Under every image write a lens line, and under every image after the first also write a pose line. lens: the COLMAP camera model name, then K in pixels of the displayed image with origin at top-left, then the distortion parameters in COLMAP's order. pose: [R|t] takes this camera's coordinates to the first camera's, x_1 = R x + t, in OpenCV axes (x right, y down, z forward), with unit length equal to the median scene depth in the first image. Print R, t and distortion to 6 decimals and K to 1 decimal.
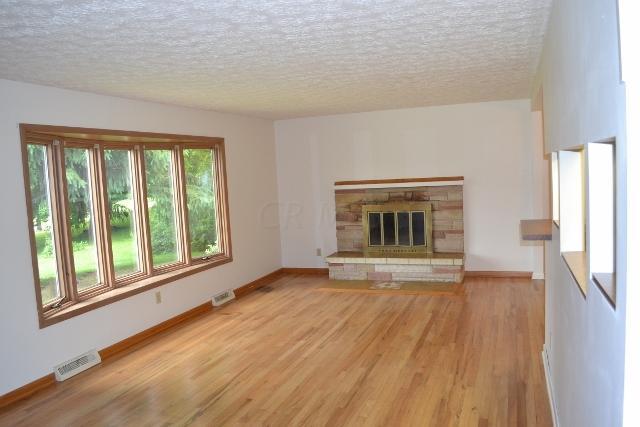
lens RADIAL K [[517.7, 0, 320.0], [0, 517.7, 213.5], [0, 0, 1]] dist [-0.050924, 0.001458]
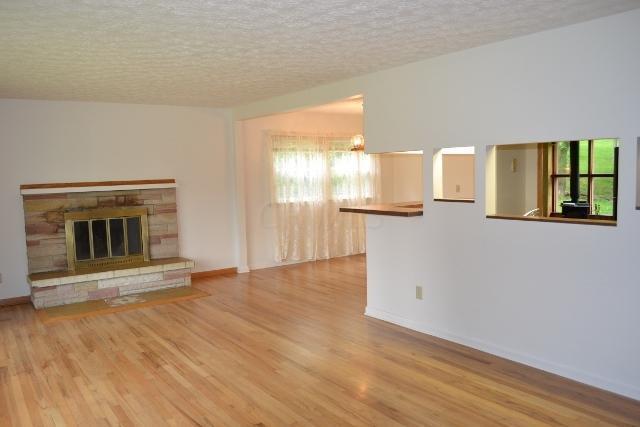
lens RADIAL K [[517.7, 0, 320.0], [0, 517.7, 213.5], [0, 0, 1]] dist [-0.050924, 0.001458]
pose [[0.561406, -0.032959, 0.826884, -0.382287], [0.066620, 0.997764, -0.005460, 0.017372], [-0.824855, 0.058152, 0.562346, 0.219046]]
